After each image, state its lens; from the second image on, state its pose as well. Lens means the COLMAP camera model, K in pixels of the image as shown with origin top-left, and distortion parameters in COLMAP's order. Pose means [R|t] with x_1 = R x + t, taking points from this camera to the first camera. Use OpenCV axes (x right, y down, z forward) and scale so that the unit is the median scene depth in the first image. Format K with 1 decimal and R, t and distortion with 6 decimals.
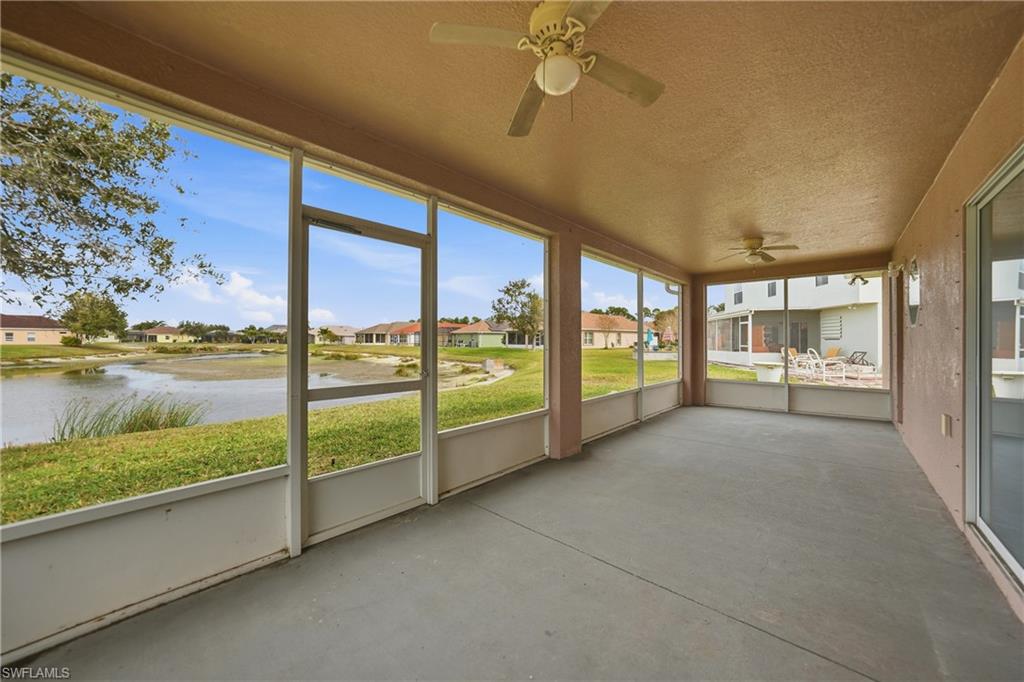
lens RADIAL K [[358.0, 0, 514.2], [0, 358.0, 339.4], [0, 0, 1]] dist [-0.019609, 0.003711]
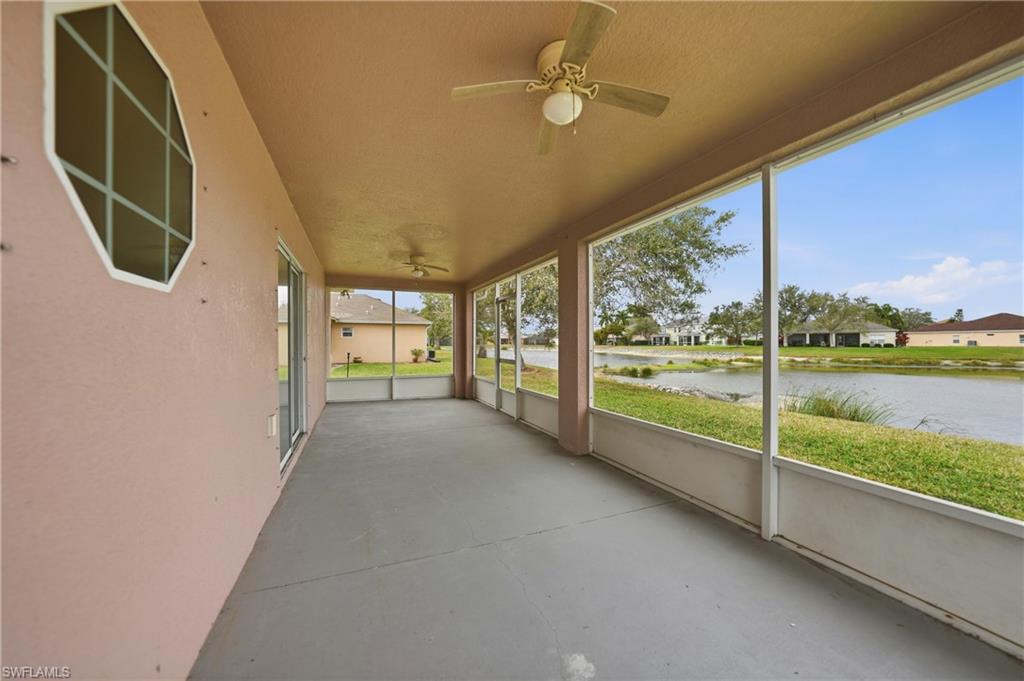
lens RADIAL K [[358.0, 0, 514.8], [0, 358.0, 344.8], [0, 0, 1]] dist [-0.019609, 0.003711]
pose [[-0.409661, 0.003820, -0.912230, 0.609410], [0.005400, 0.999984, 0.001762, 0.005485], [0.912222, -0.004204, -0.409675, 0.655269]]
